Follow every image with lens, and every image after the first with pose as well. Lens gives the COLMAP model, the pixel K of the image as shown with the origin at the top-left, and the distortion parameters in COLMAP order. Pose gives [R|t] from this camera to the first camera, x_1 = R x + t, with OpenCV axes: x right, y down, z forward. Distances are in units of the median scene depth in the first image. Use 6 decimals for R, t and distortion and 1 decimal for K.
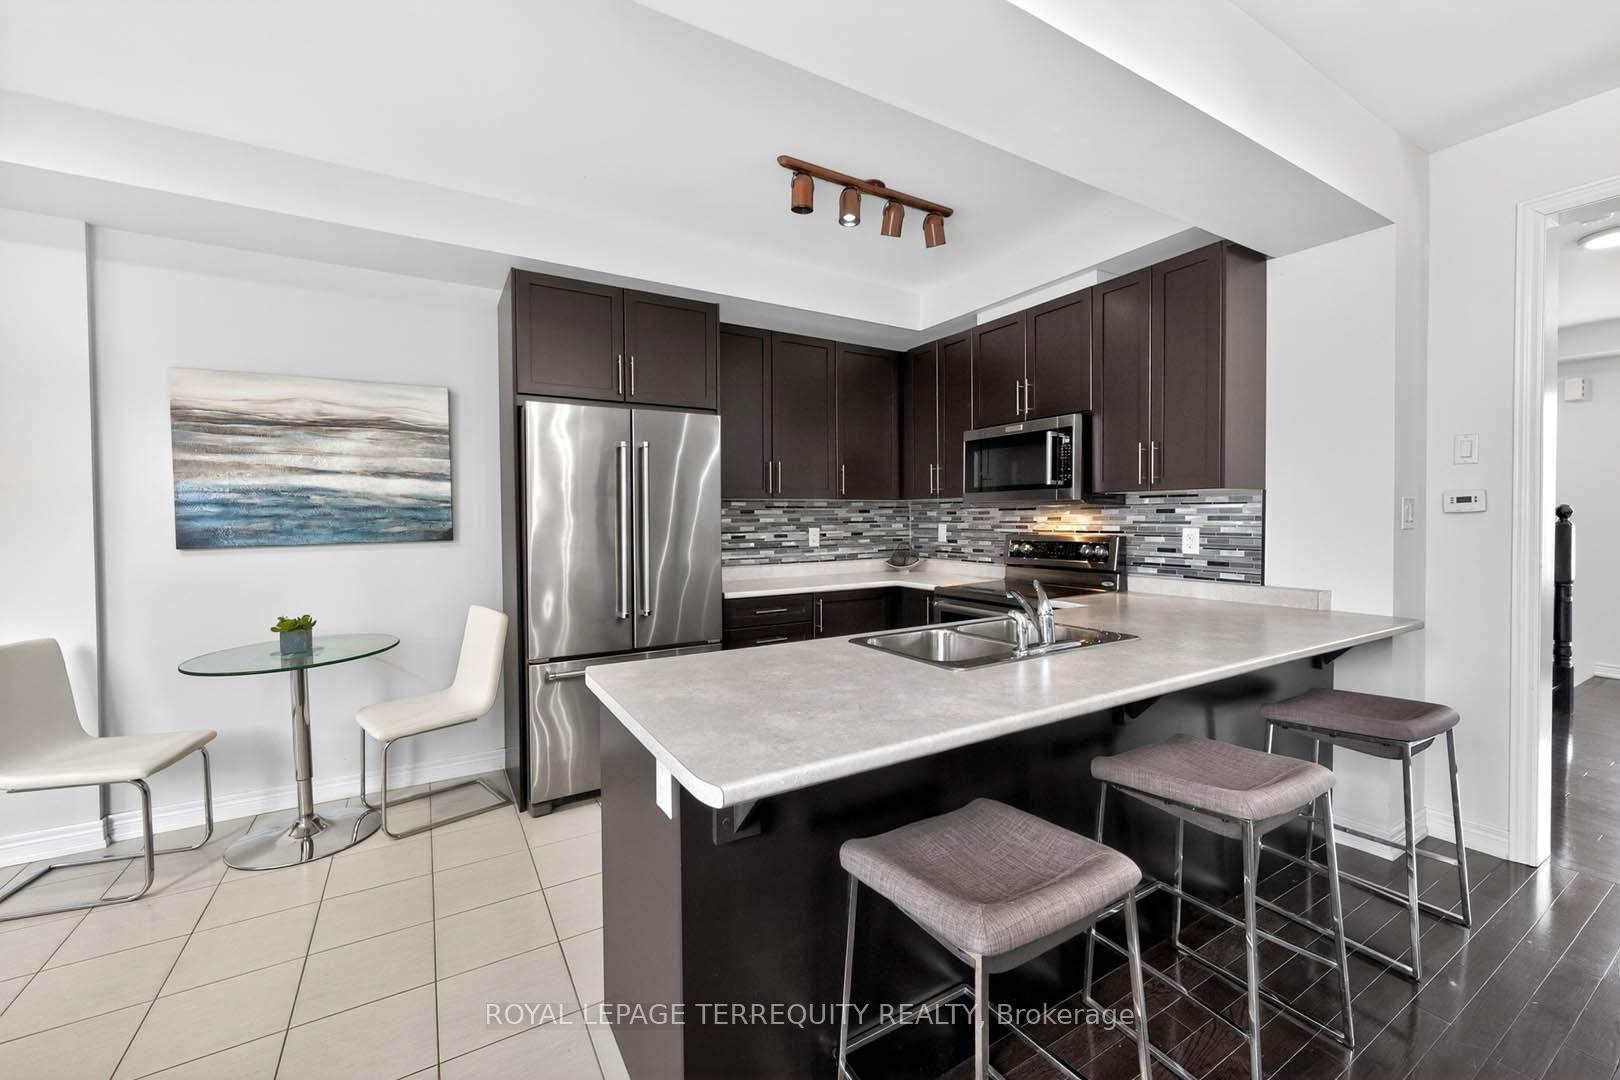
lens RADIAL K [[658.4, 0, 825.5], [0, 658.4, 532.1], [0, 0, 1]] dist [0.002573, -0.000015]
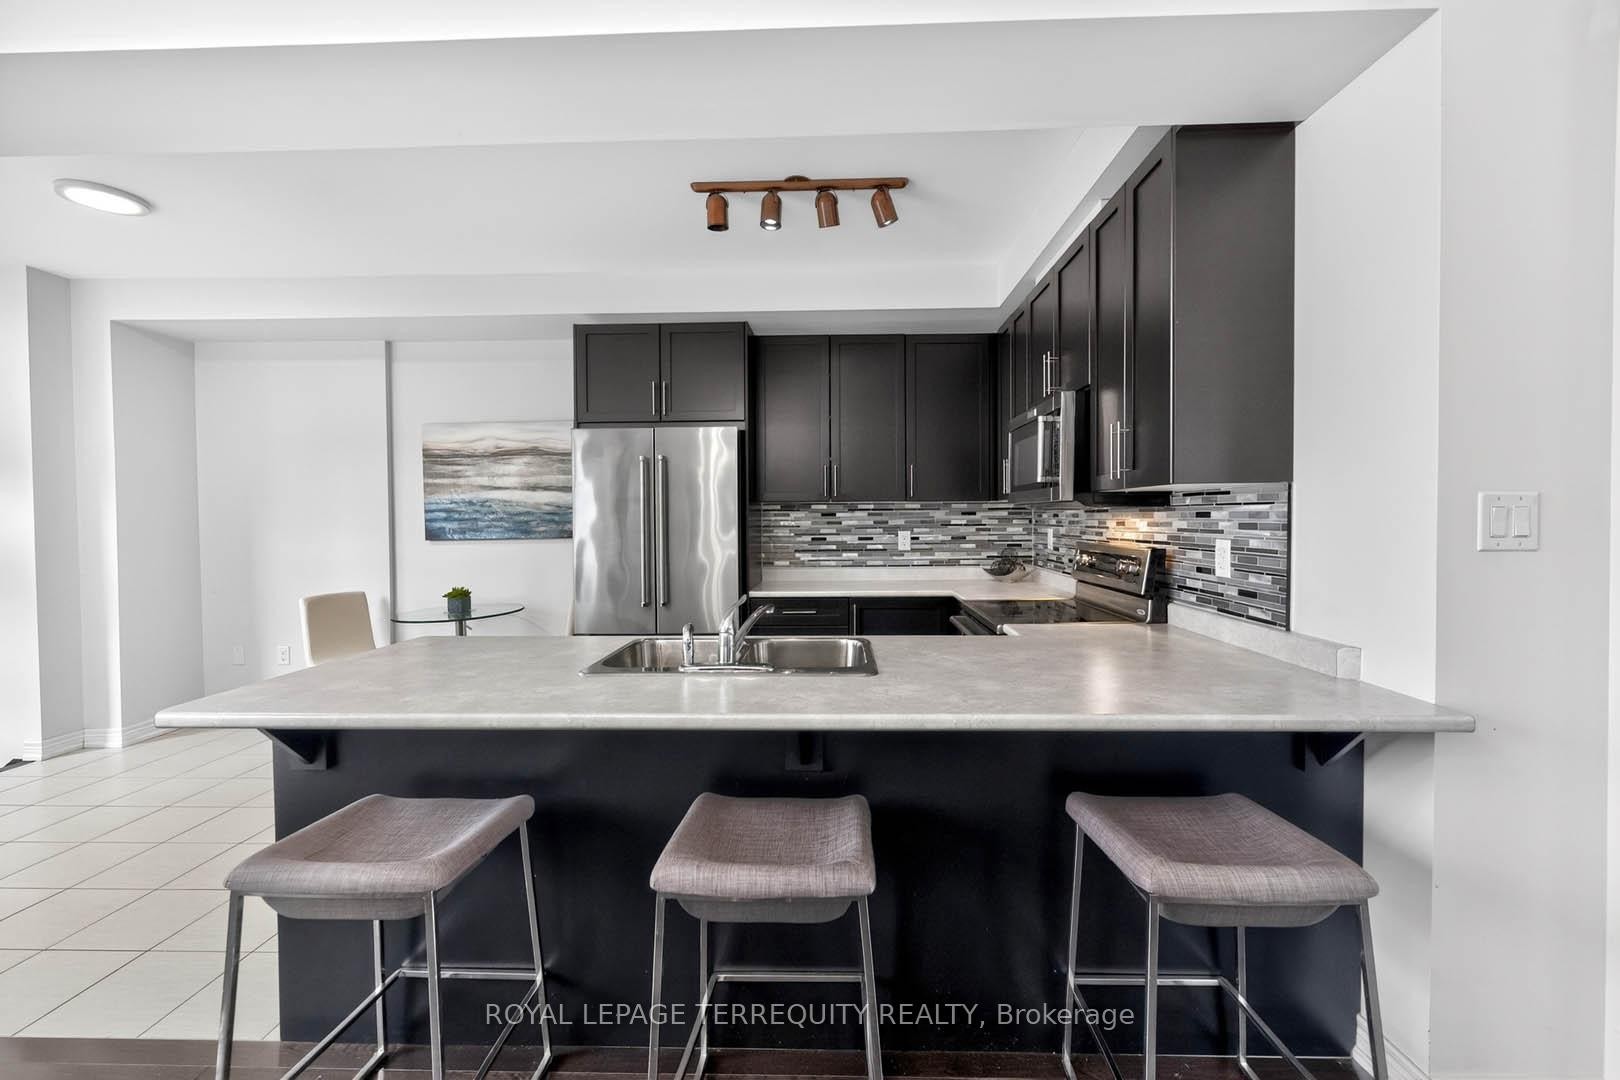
lens RADIAL K [[658.4, 0, 815.4], [0, 658.4, 531.5], [0, 0, 1]] dist [0.002573, -0.000015]
pose [[0.833228, 0.013435, -0.552766, 0.574249], [-0.012200, 0.999908, 0.005914, -0.013647], [0.552794, 0.001816, 0.833316, 0.183985]]
